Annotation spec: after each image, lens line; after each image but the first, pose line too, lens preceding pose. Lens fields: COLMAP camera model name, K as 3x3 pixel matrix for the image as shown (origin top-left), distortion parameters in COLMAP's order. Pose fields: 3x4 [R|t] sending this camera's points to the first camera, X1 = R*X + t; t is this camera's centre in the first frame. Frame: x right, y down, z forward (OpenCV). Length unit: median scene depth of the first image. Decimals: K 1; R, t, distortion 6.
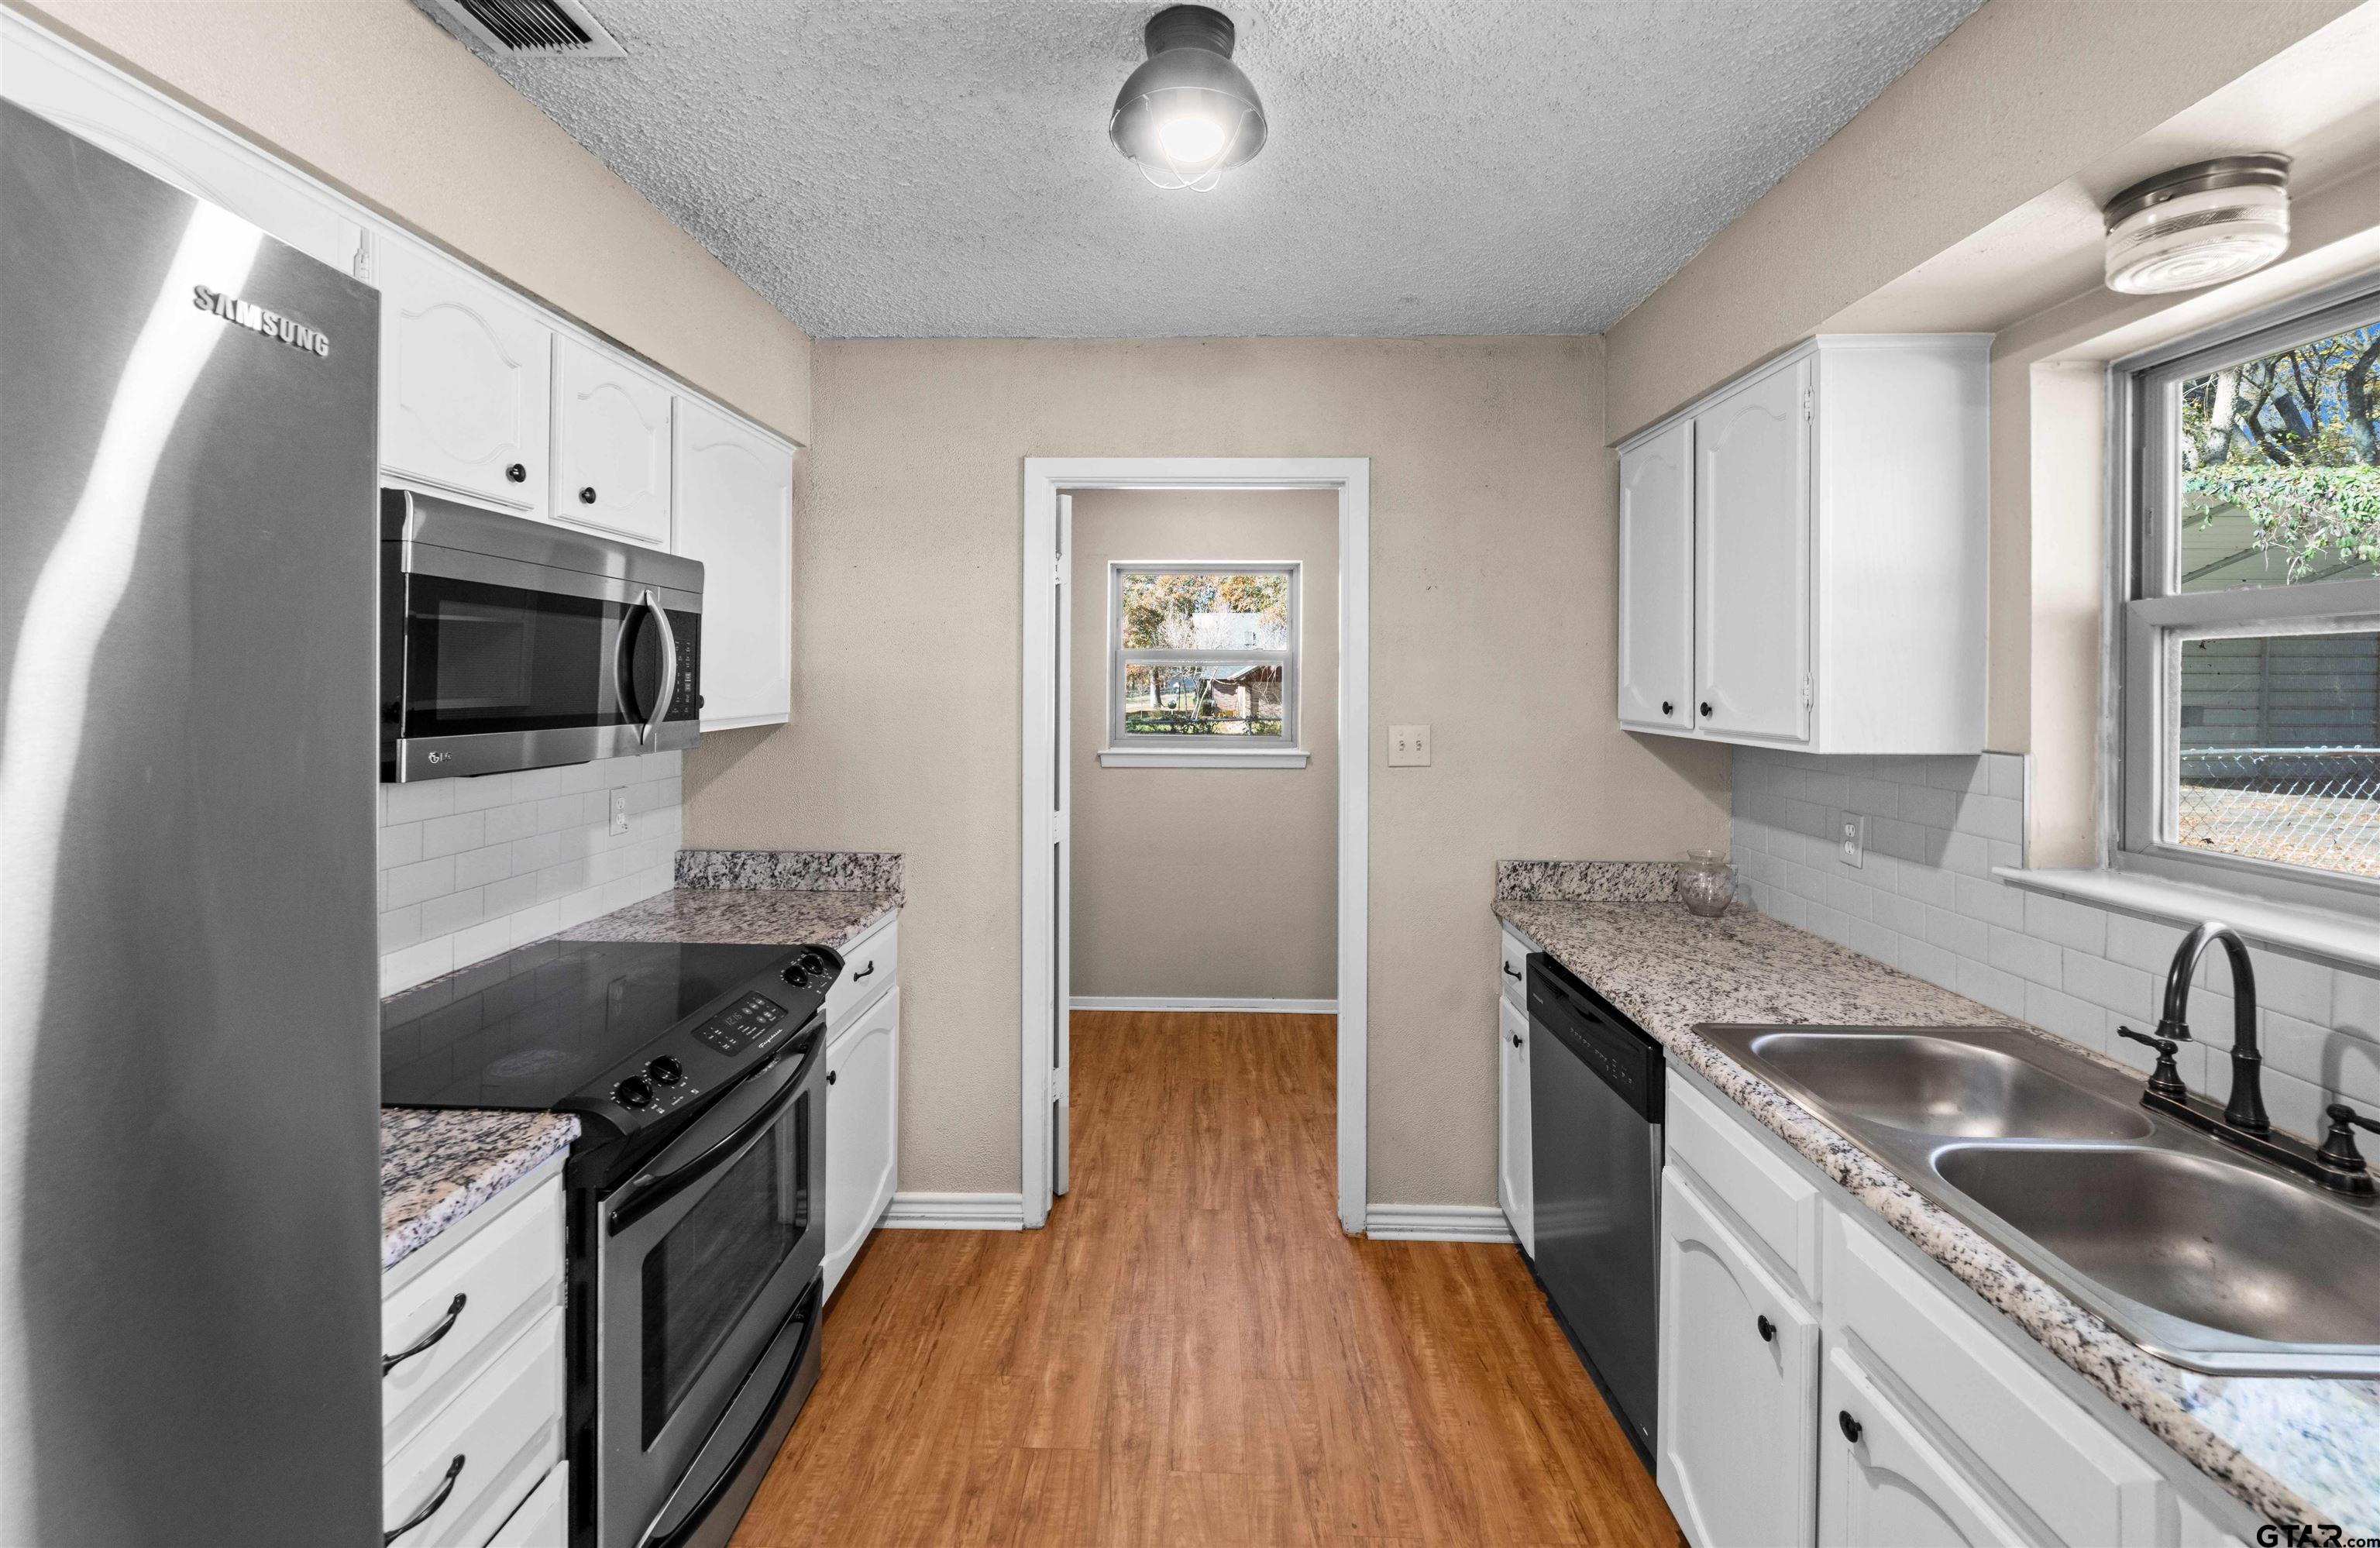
lens RADIAL K [[955.4, 0, 1180.7], [0, 955.4, 677.9], [0, 0, 1]] dist [-0.005293, -0.000523]
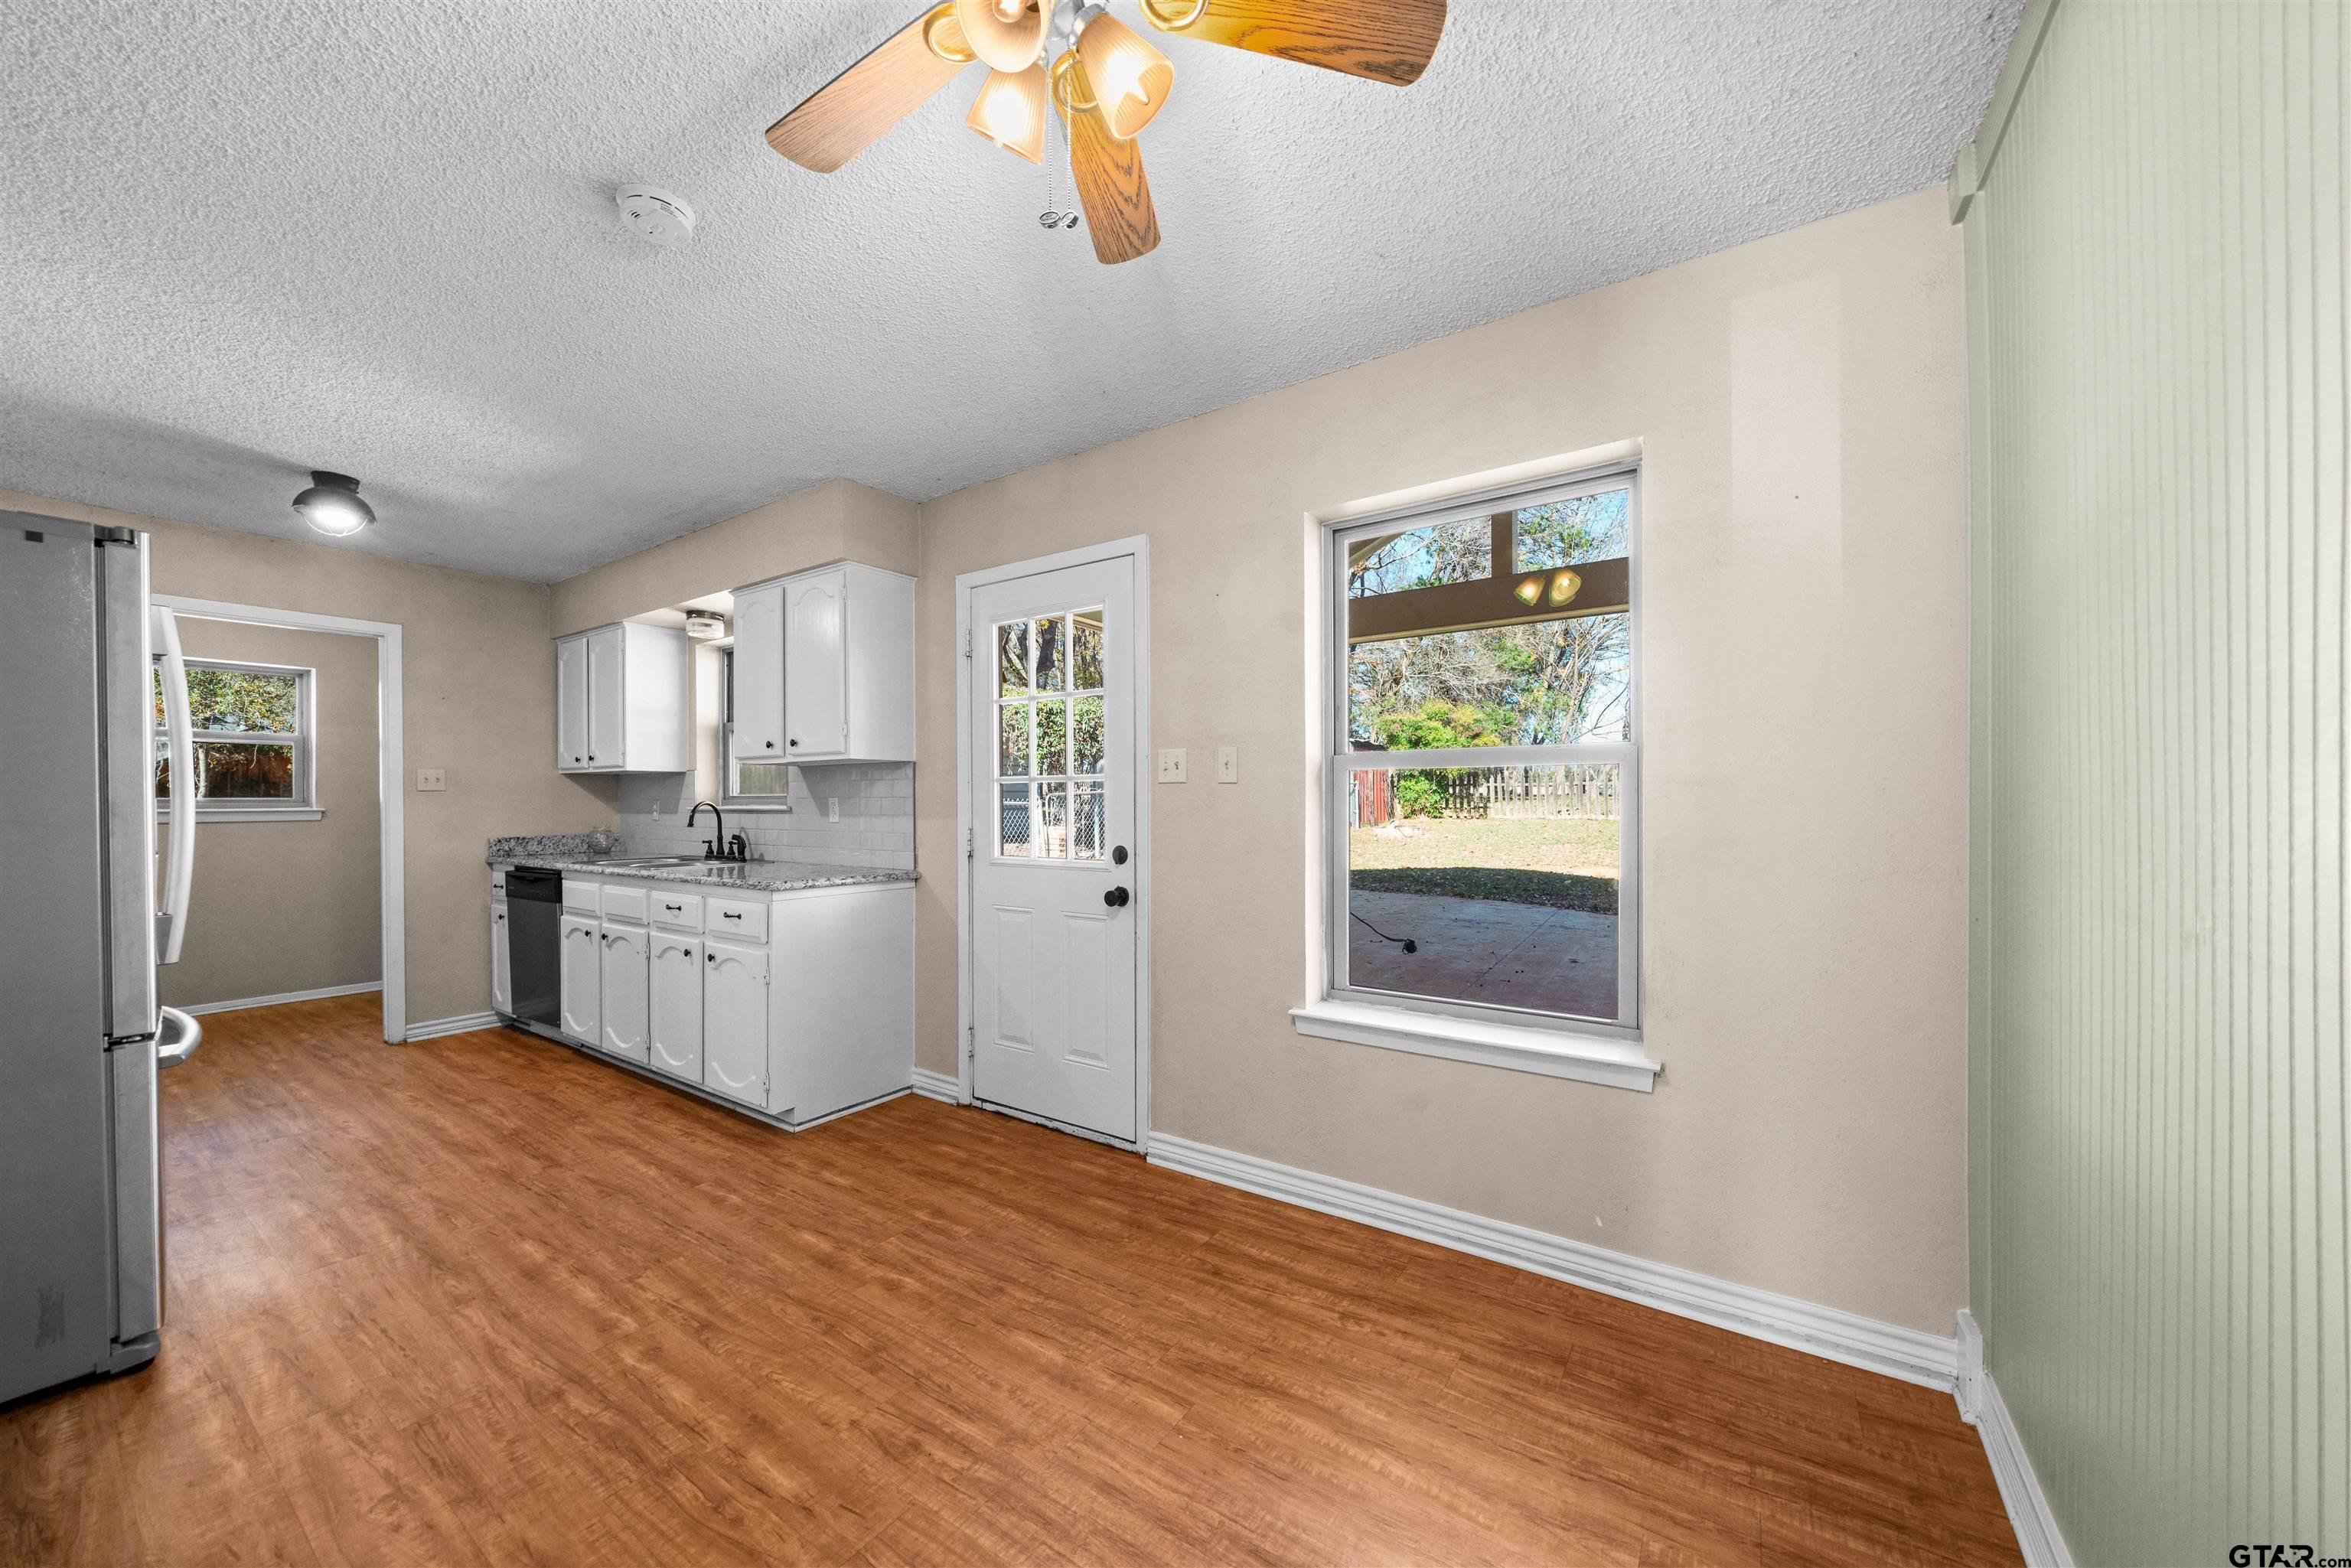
lens RADIAL K [[841.1, 0, 1190.7], [0, 841.1, 801.9], [0, 0, 1]] dist [-0.006996, -0.000061]
pose [[0.532023, -0.009810, 0.846673, -0.393208], [0.005889, 0.999952, 0.007886, 0.117847], [-0.846709, 0.000790, 0.532055, -1.252931]]
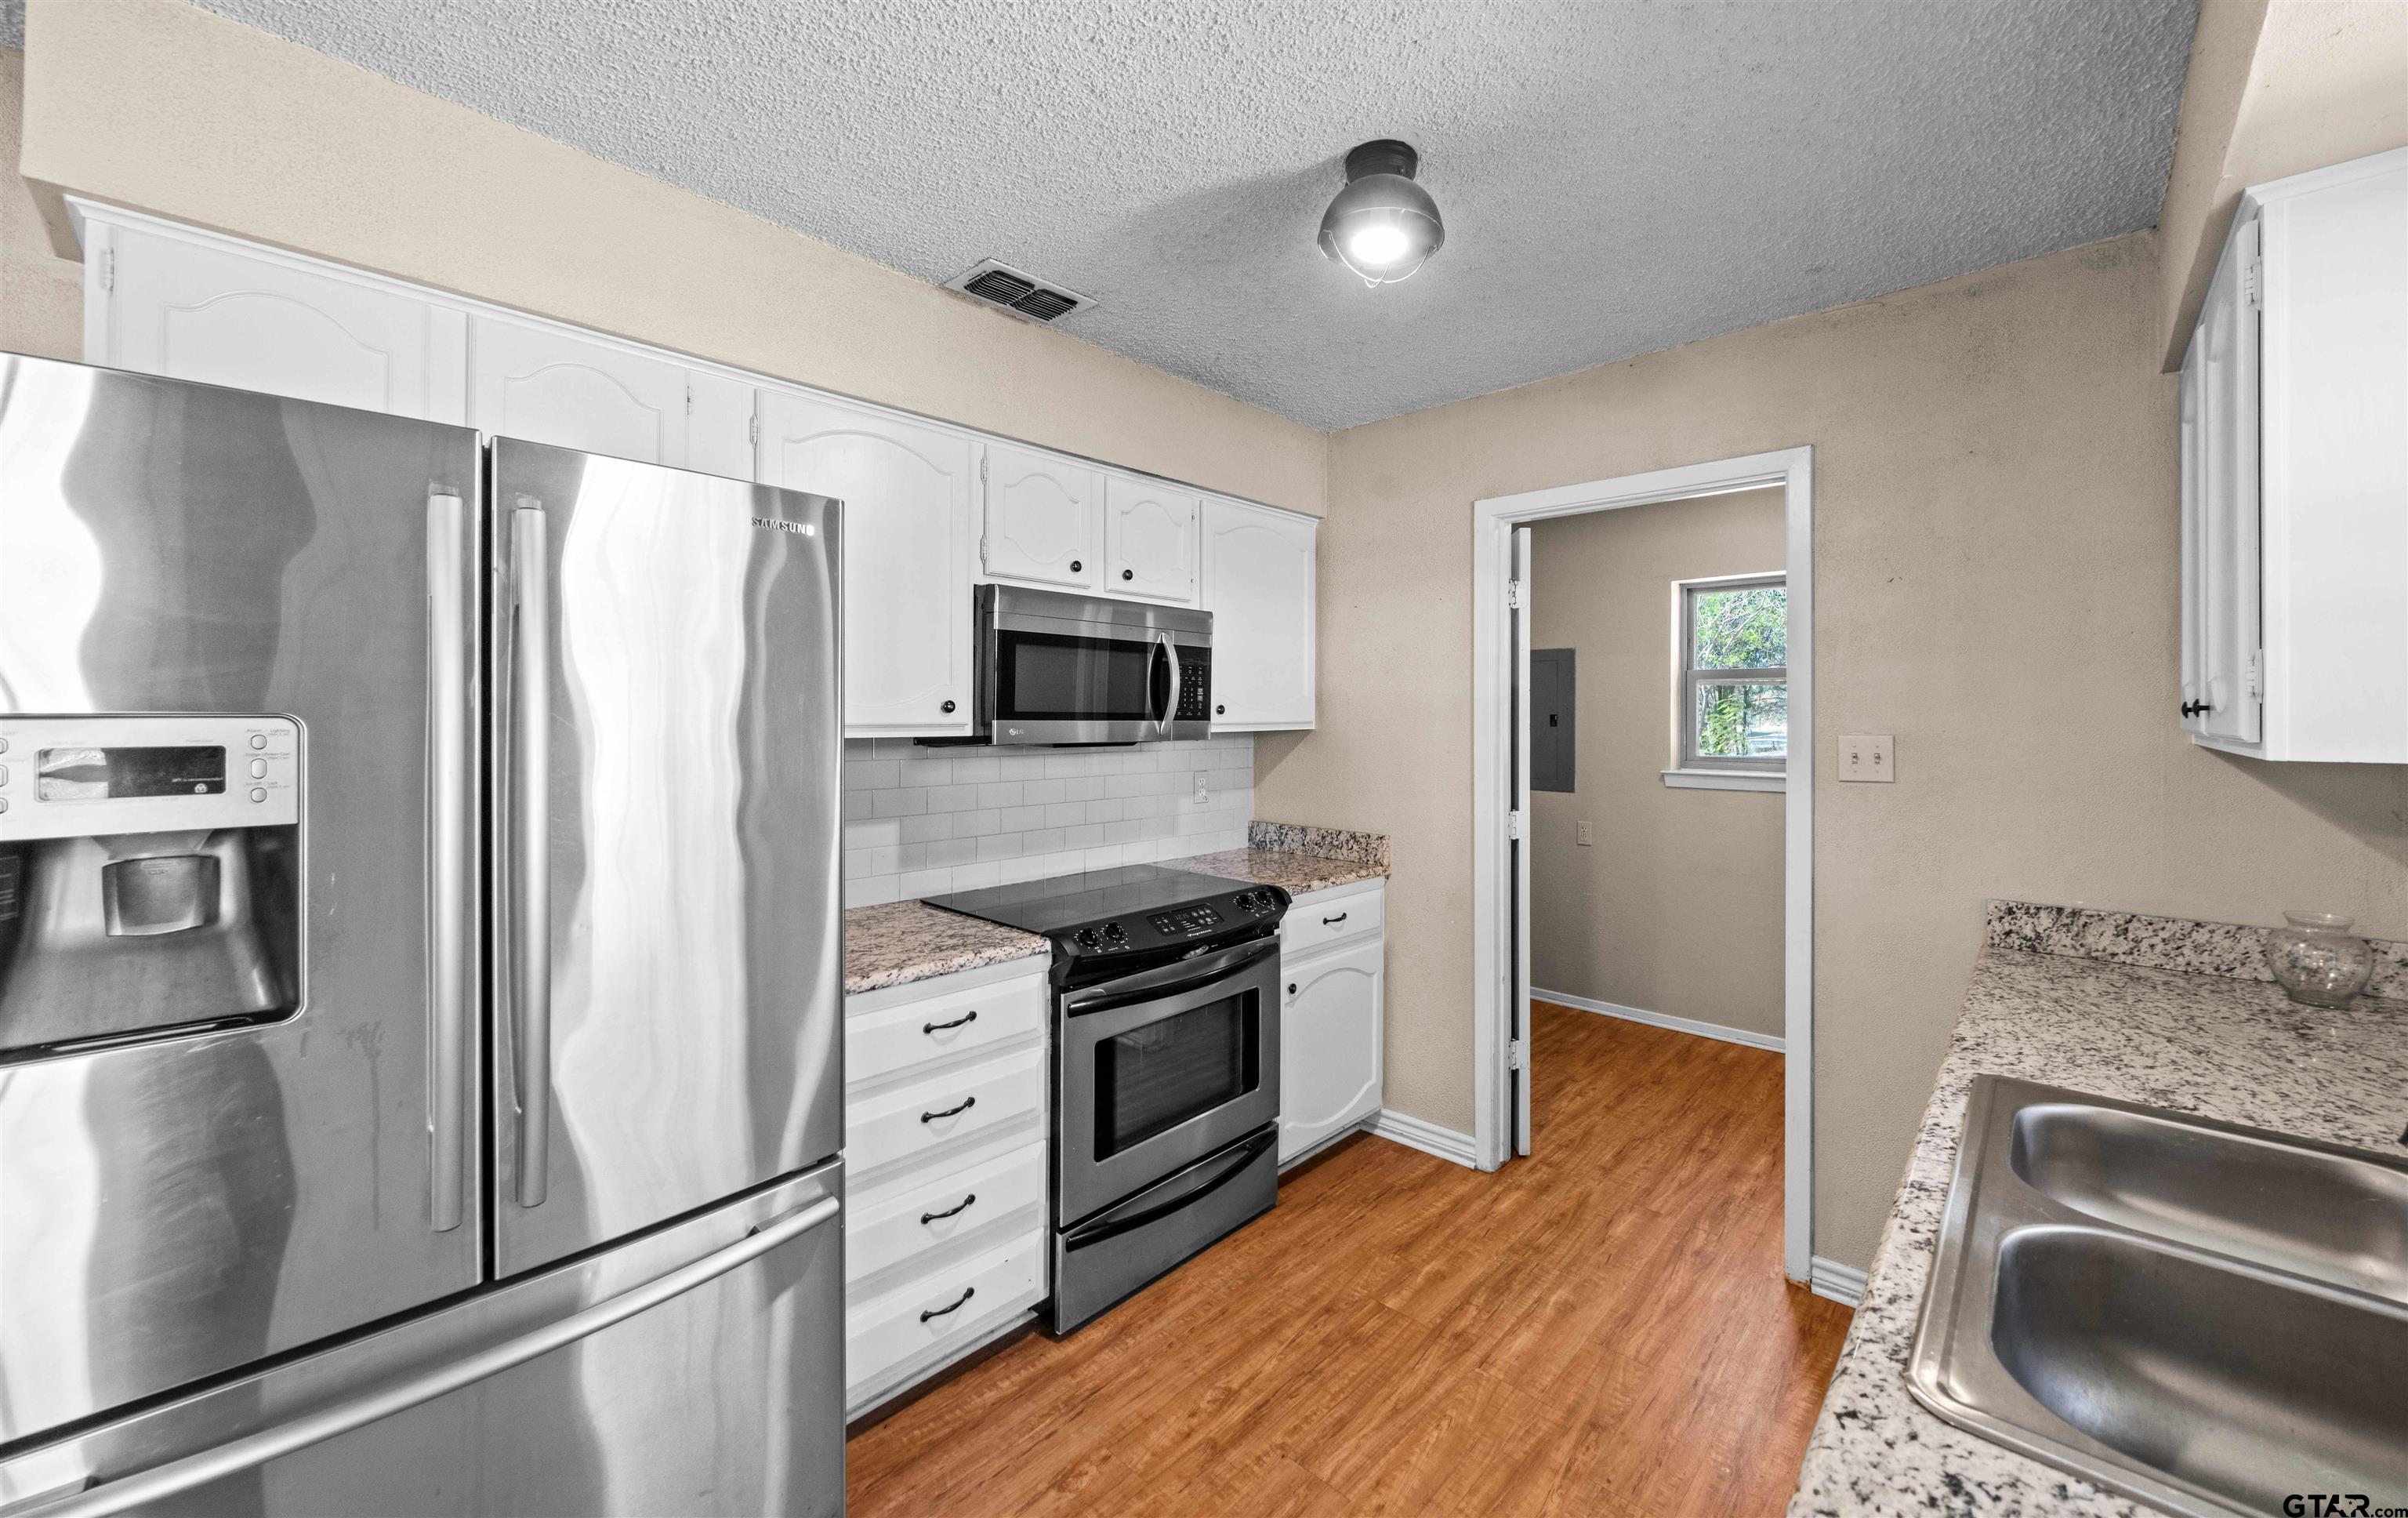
lens RADIAL K [[916.1, 0, 1284.4], [0, 916.1, 712.2], [0, 0, 1]] dist [0.000286, -0.000018]
pose [[0.777853, -0.006417, -0.628413, 0.382001], [0.004855, 0.999979, -0.004201, 0.030576], [0.628427, 0.000217, 0.777868, -0.009663]]
